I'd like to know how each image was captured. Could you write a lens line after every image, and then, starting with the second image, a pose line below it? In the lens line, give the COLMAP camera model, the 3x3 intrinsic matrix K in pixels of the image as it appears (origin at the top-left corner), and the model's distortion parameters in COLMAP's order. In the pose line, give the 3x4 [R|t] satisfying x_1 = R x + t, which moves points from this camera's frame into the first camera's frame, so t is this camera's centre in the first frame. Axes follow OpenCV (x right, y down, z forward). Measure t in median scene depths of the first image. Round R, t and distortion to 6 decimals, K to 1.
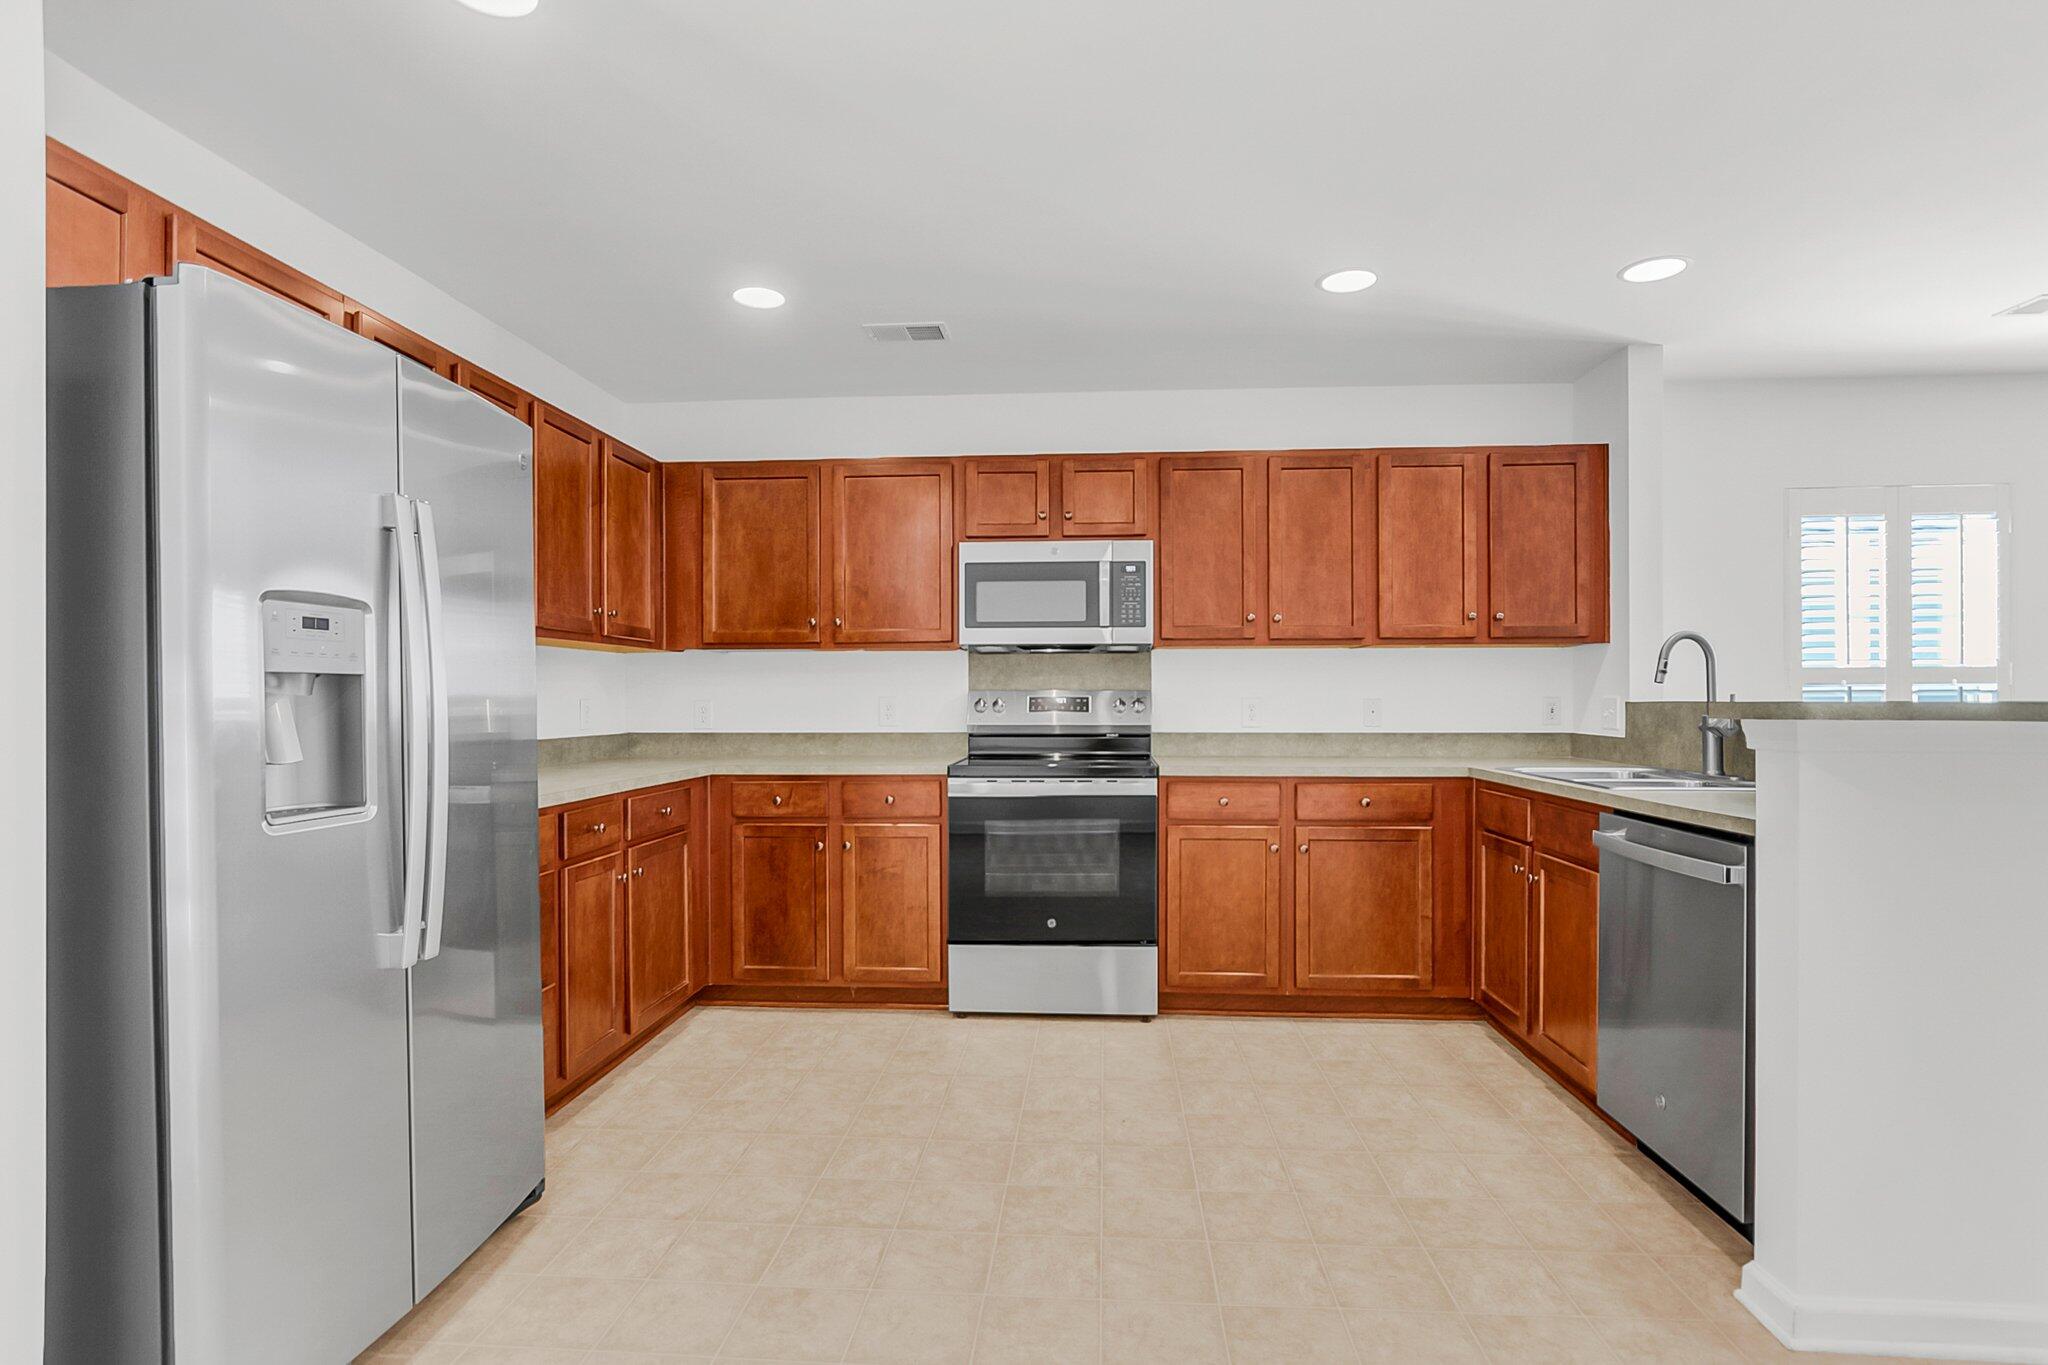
lens RADIAL K [[932.8, 0, 1024.0], [0, 932.8, 682.5], [0, 0, 1]] dist [0.000519, 0.000011]
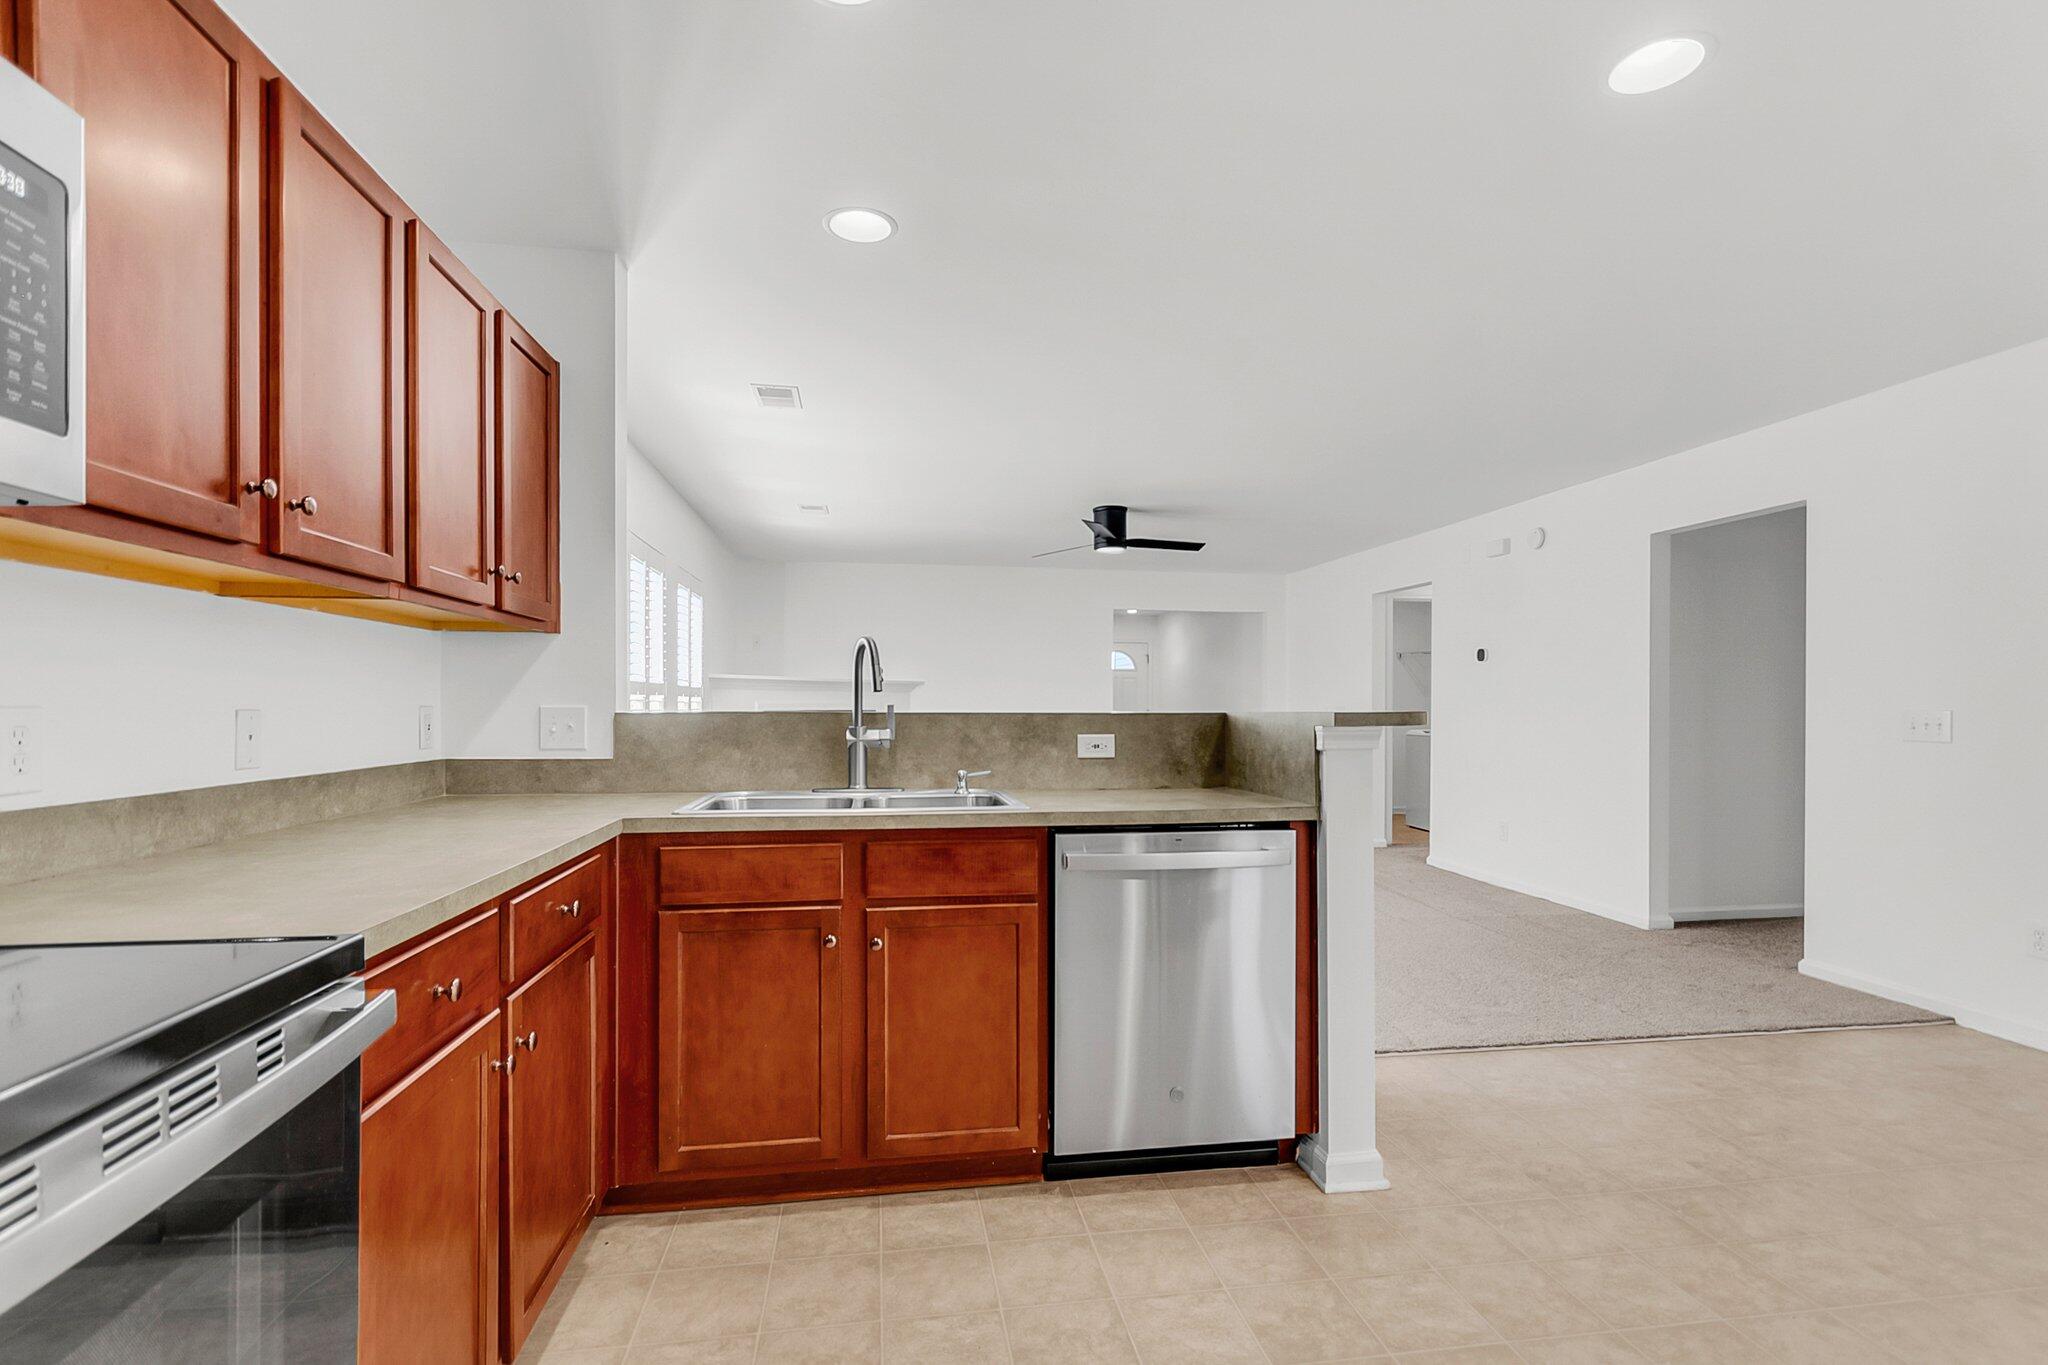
lens RADIAL K [[932.8, 0, 1024.0], [0, 932.8, 682.5], [0, 0, 1]] dist [0.000519, 0.000011]
pose [[-0.210556, 0.027732, 0.977188, -0.234416], [-0.018501, 0.999305, -0.032346, 0.017574], [-0.977407, -0.024890, -0.209897, 1.022031]]
